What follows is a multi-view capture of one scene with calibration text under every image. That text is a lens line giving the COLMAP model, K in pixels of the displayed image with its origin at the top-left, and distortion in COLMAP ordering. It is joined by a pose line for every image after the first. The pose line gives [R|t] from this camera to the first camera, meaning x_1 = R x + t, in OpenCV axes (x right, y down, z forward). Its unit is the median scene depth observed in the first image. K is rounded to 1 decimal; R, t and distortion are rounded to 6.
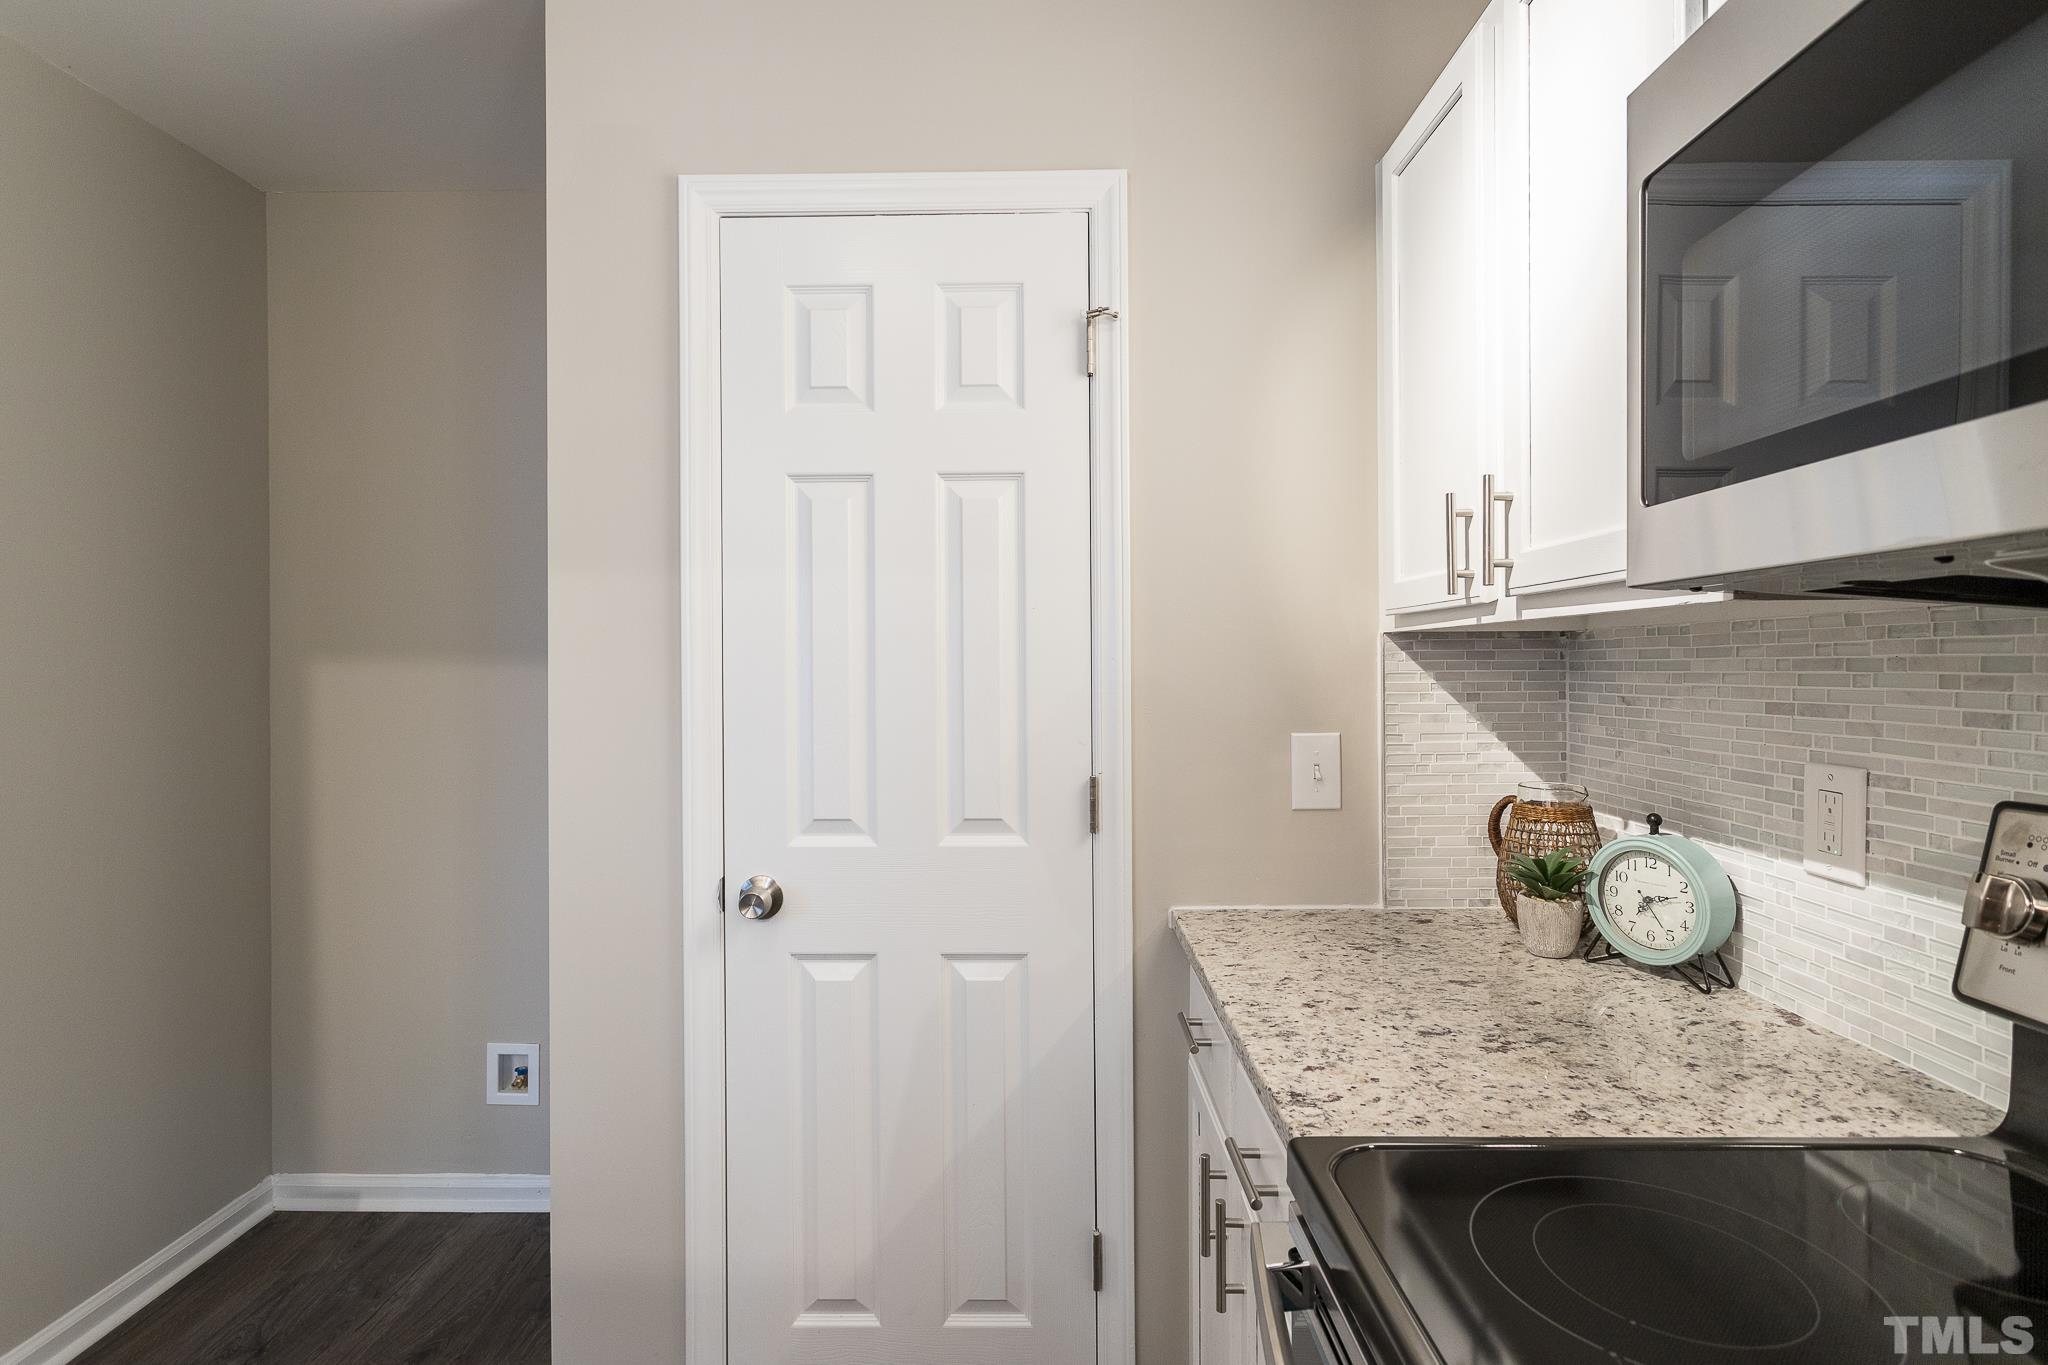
lens RADIAL K [[988.8, 0, 1026.3], [0, 988.8, 667.7], [0, 0, 1]] dist [-0.002439, -0.000369]
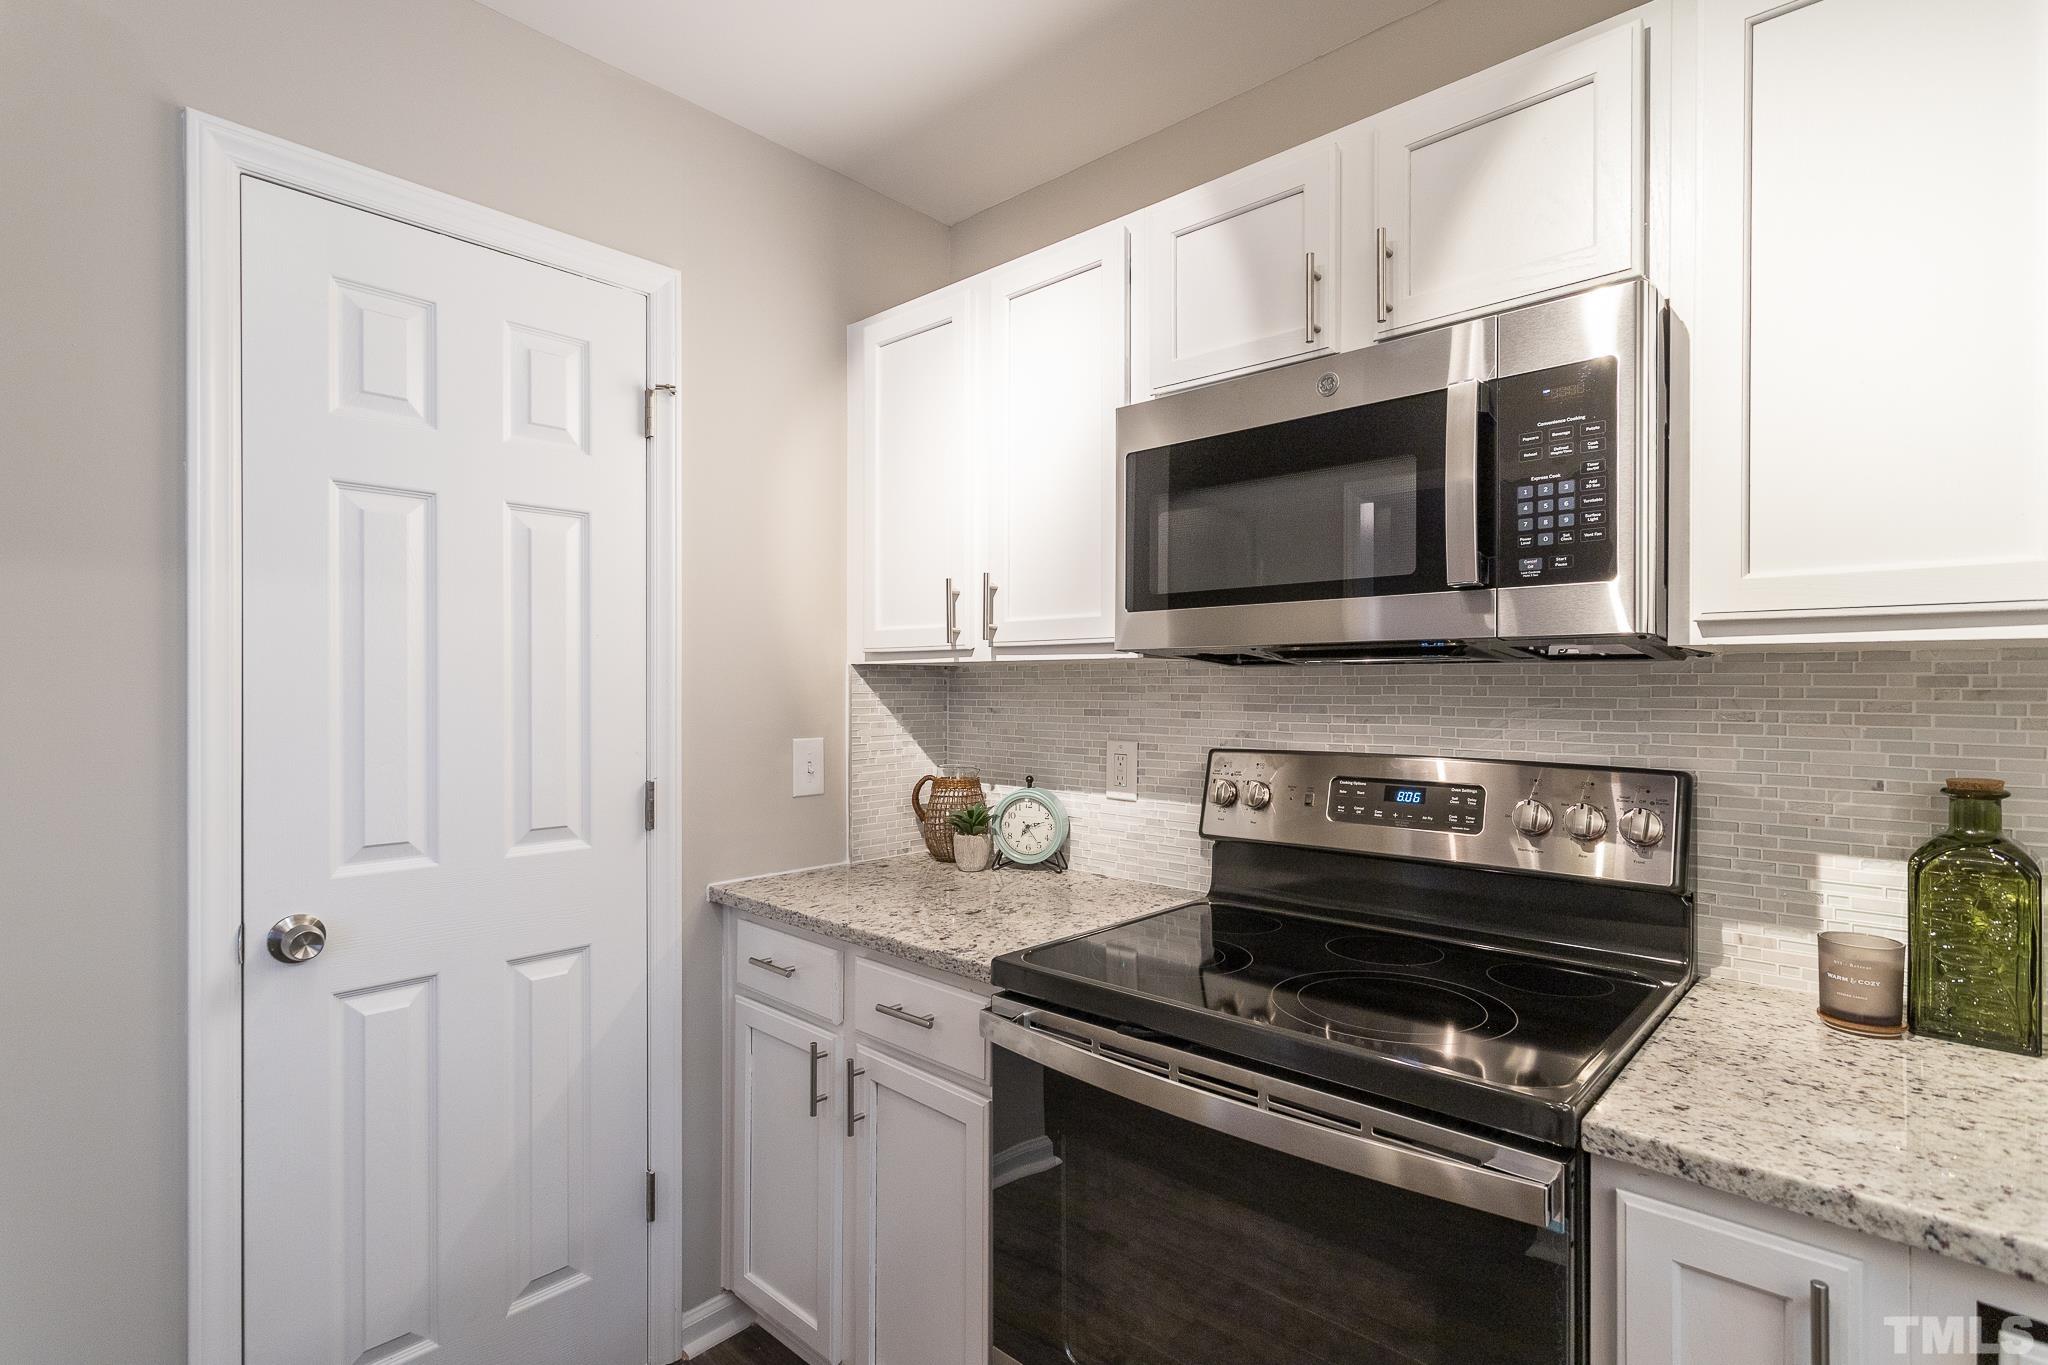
lens RADIAL K [[987.4, 0, 1020.0], [0, 987.4, 687.0], [0, 0, 1]] dist [-0.000565, 0.000582]
pose [[0.673924, 0.006455, 0.738773, -0.607466], [-0.004213, 0.999979, -0.004894, 0.002687], [-0.738789, 0.000186, 0.673937, -0.131683]]
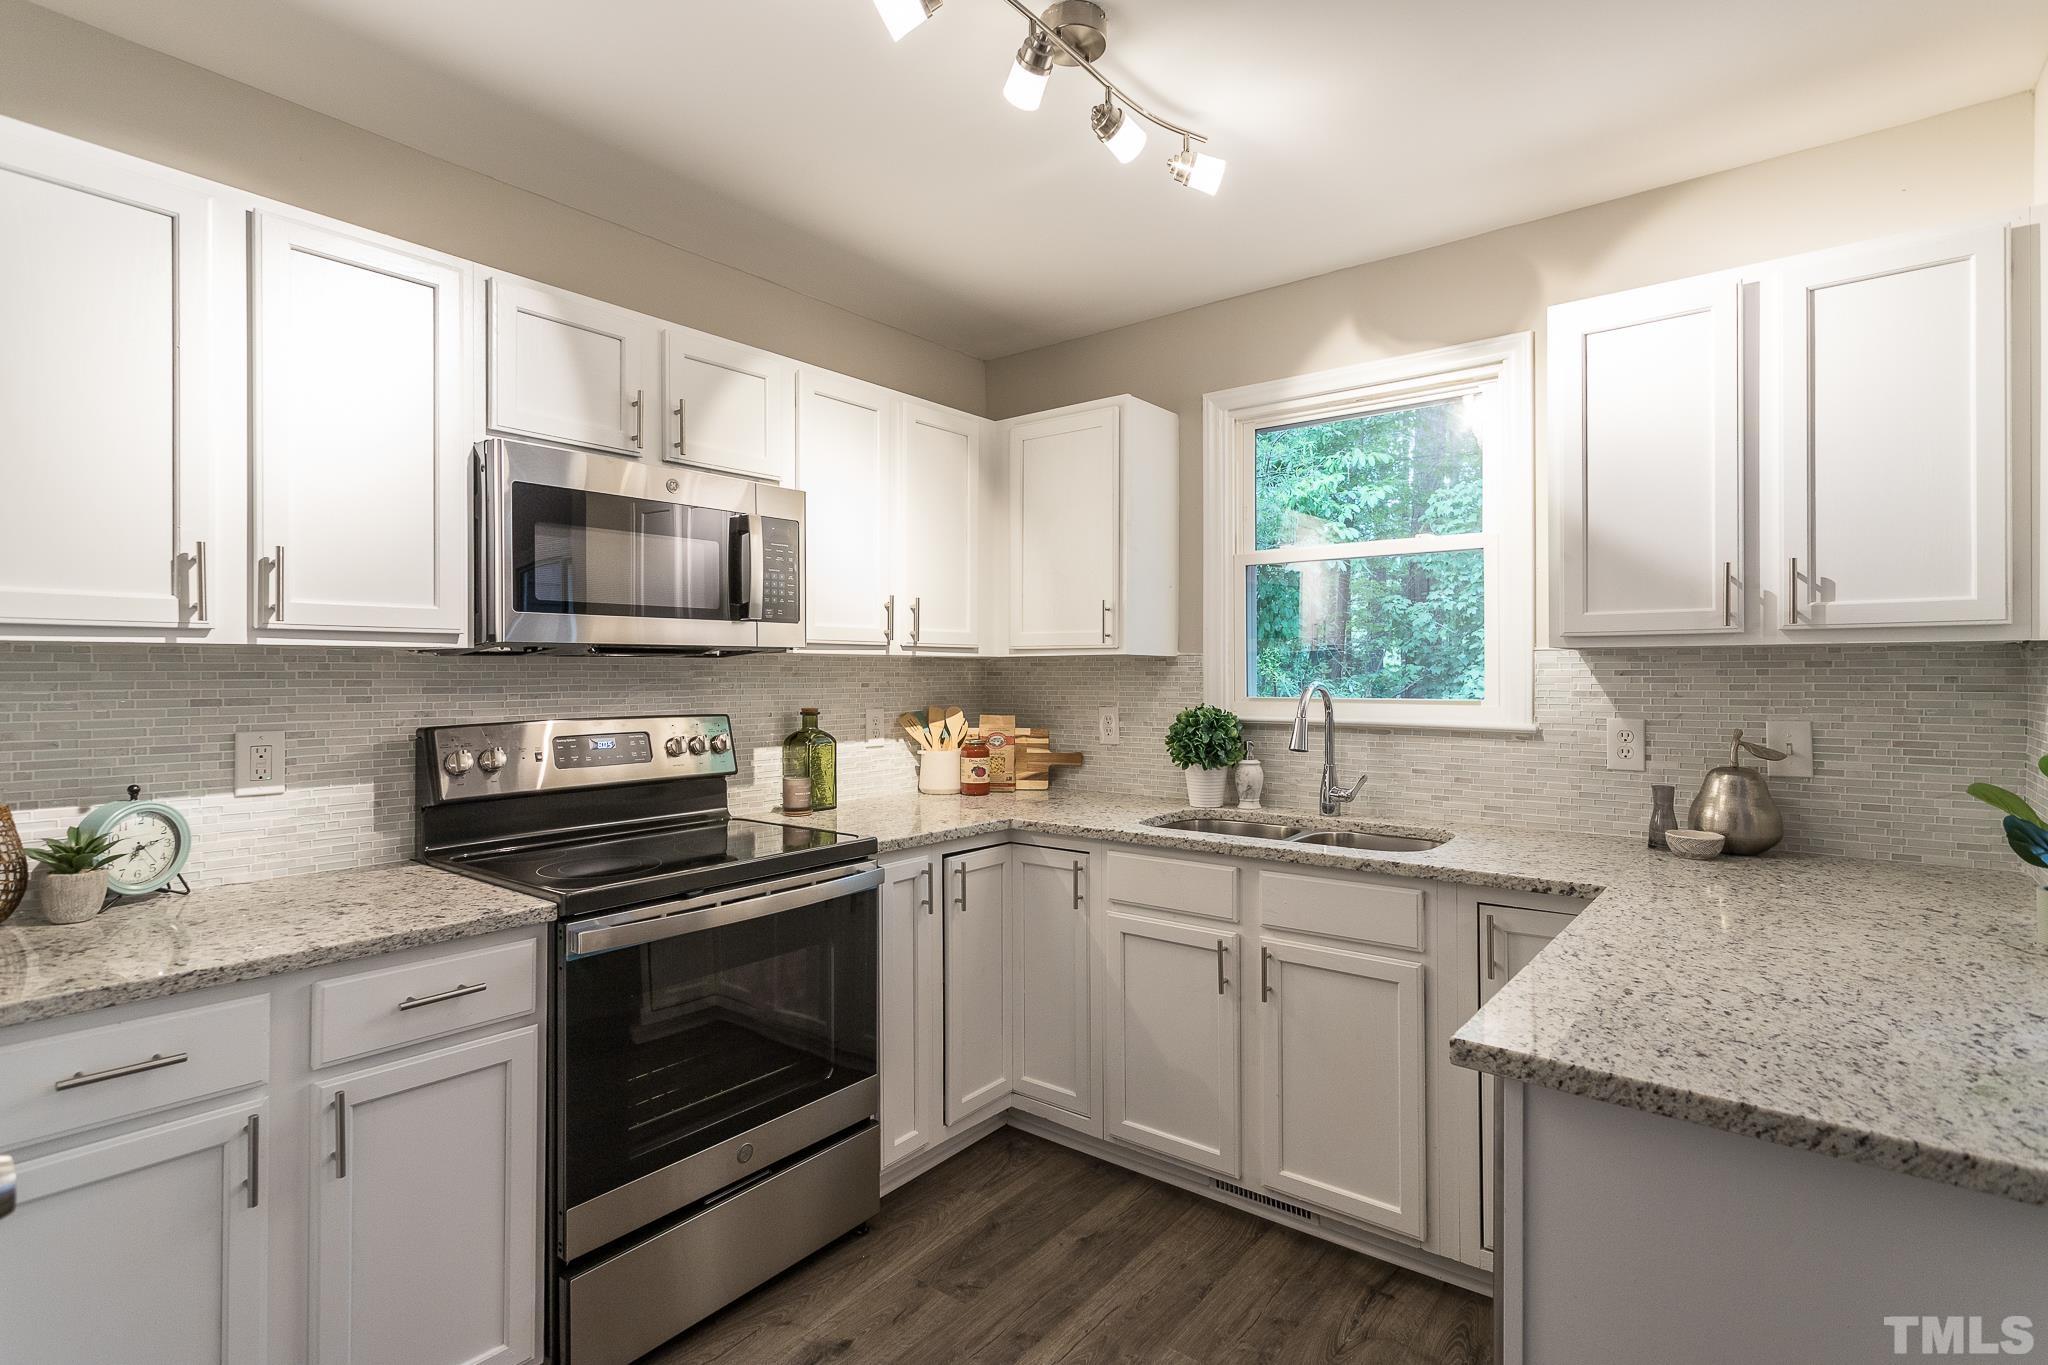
lens RADIAL K [[974.1, 0, 1041.0], [0, 974.1, 681.3], [0, 0, 1]] dist [0.002122, 0.001190]
pose [[-0.796308, 0.001229, 0.604891, -1.118860], [0.007556, 0.999940, 0.007915, 0.003436], [-0.604845, 0.010873, -0.796269, 1.250599]]
